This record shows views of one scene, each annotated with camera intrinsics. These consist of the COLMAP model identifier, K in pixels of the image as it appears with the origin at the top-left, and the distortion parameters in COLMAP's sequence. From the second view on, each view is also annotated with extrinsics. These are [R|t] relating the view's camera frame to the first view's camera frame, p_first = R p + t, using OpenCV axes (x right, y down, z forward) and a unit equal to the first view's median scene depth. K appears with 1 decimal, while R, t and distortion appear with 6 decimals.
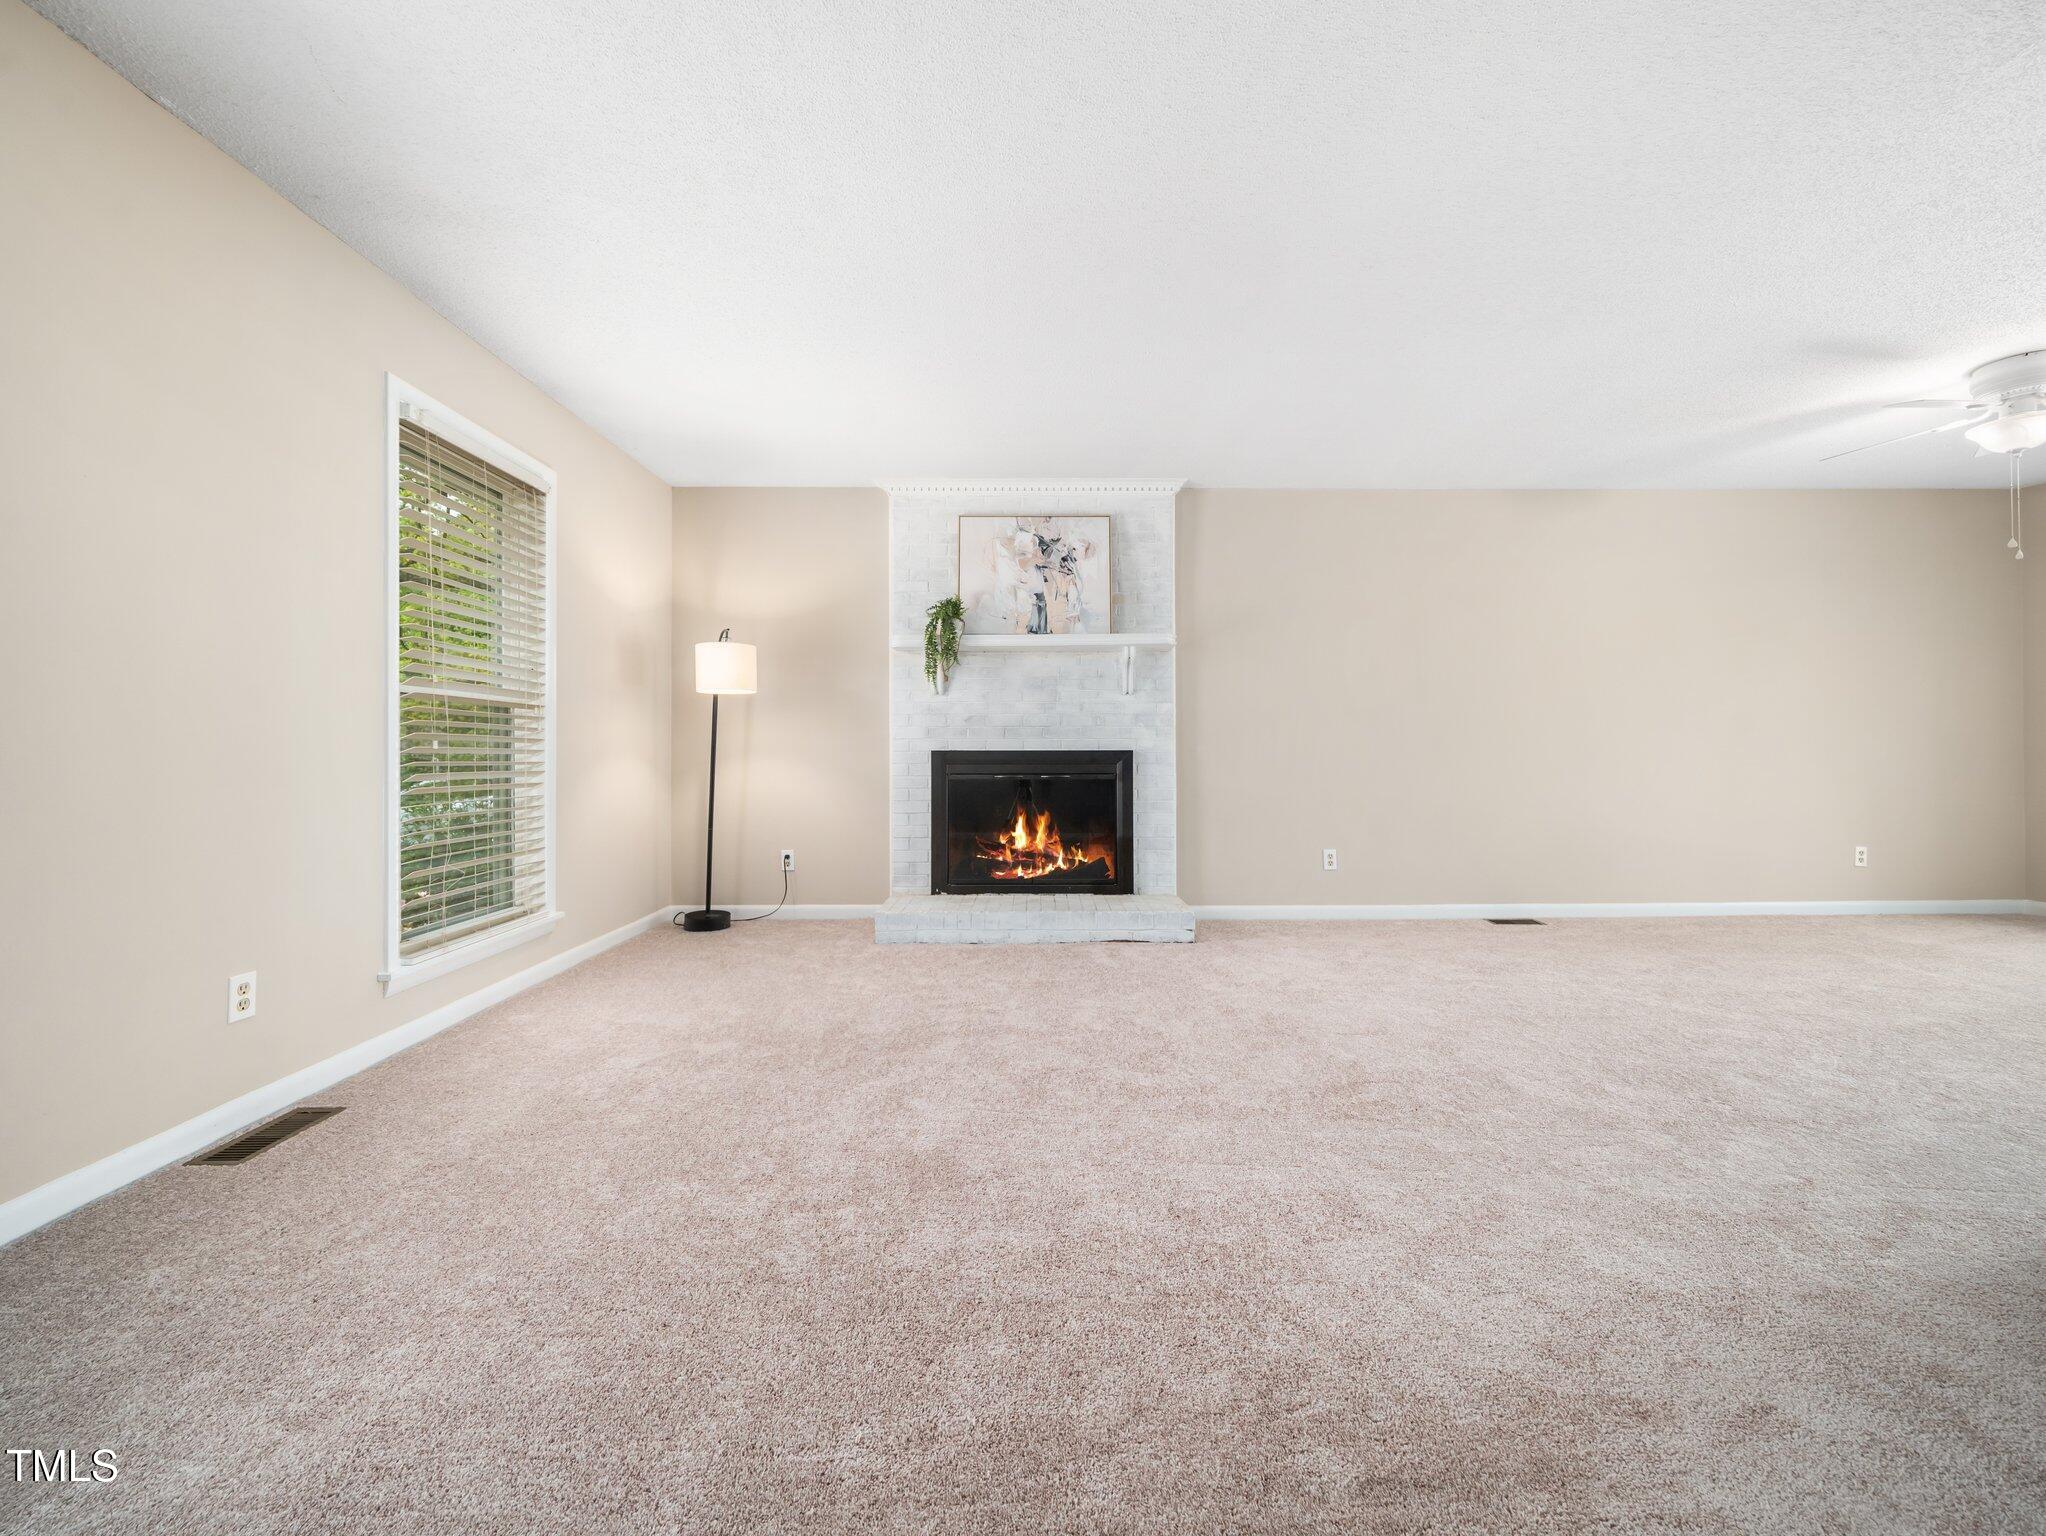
lens RADIAL K [[773.1, 0, 1023.8], [0, 773.1, 754.4], [0, 0, 1]] dist [0.001702, 0.000004]
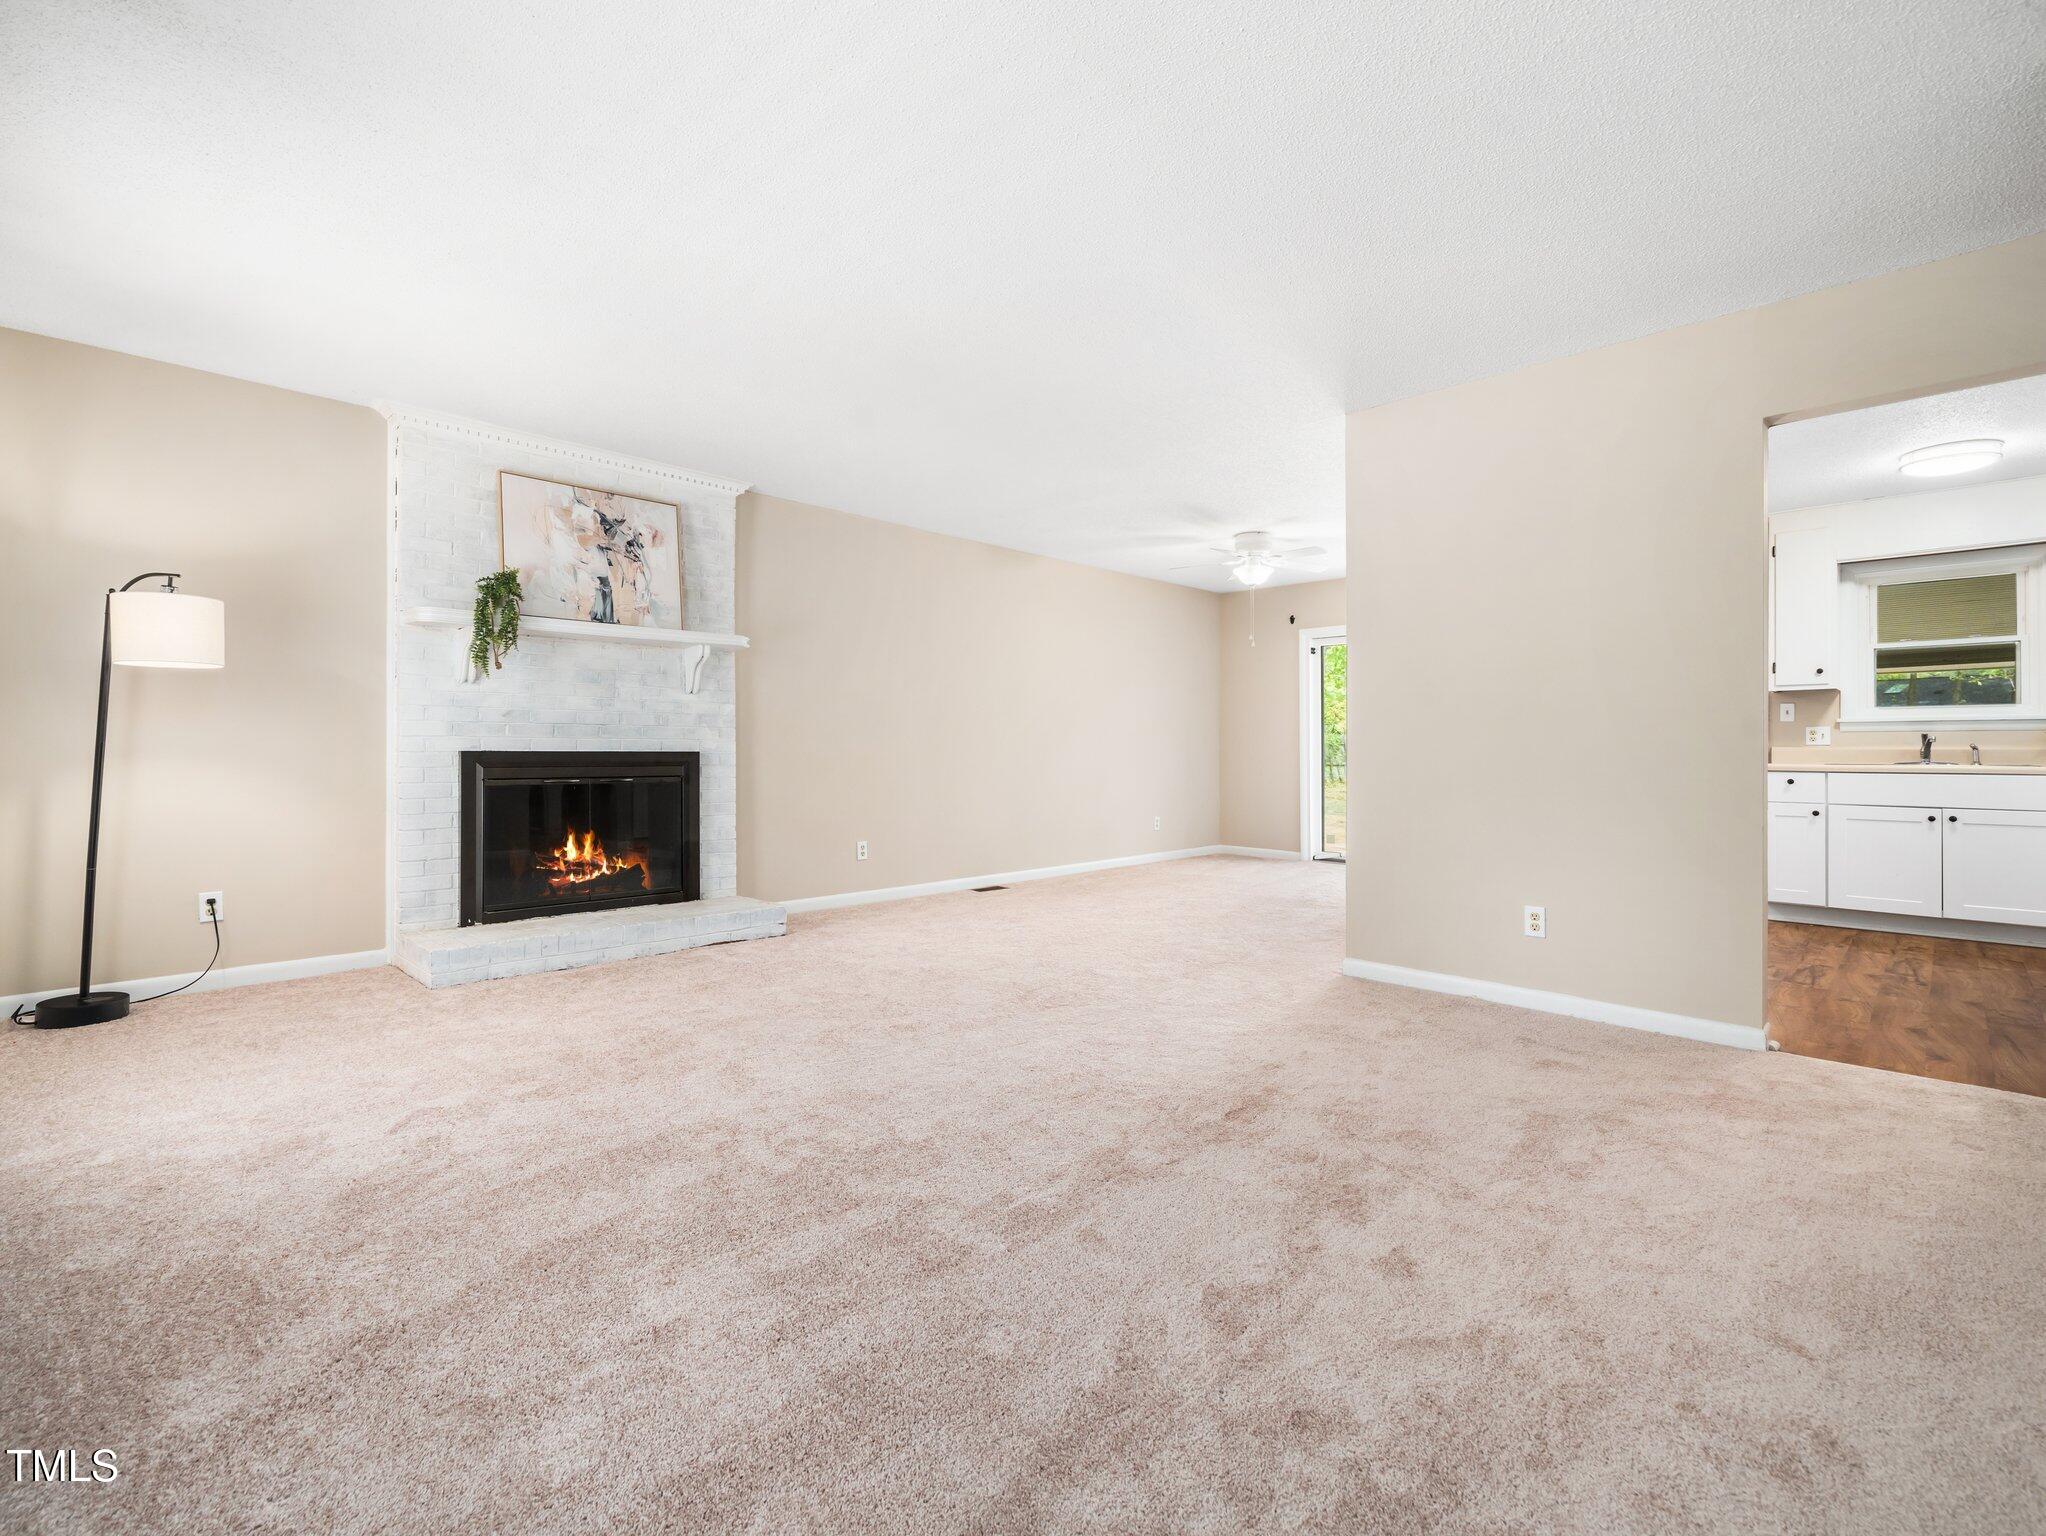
lens RADIAL K [[823.3, 0, 1022.6], [0, 823.3, 762.8], [0, 0, 1]] dist [0.011245, 0.000283]
pose [[0.751364, -0.004755, 0.659871, -0.249219], [-0.001802, 0.999956, 0.009259, -0.001724], [-0.659886, -0.008146, 0.751322, -0.049083]]
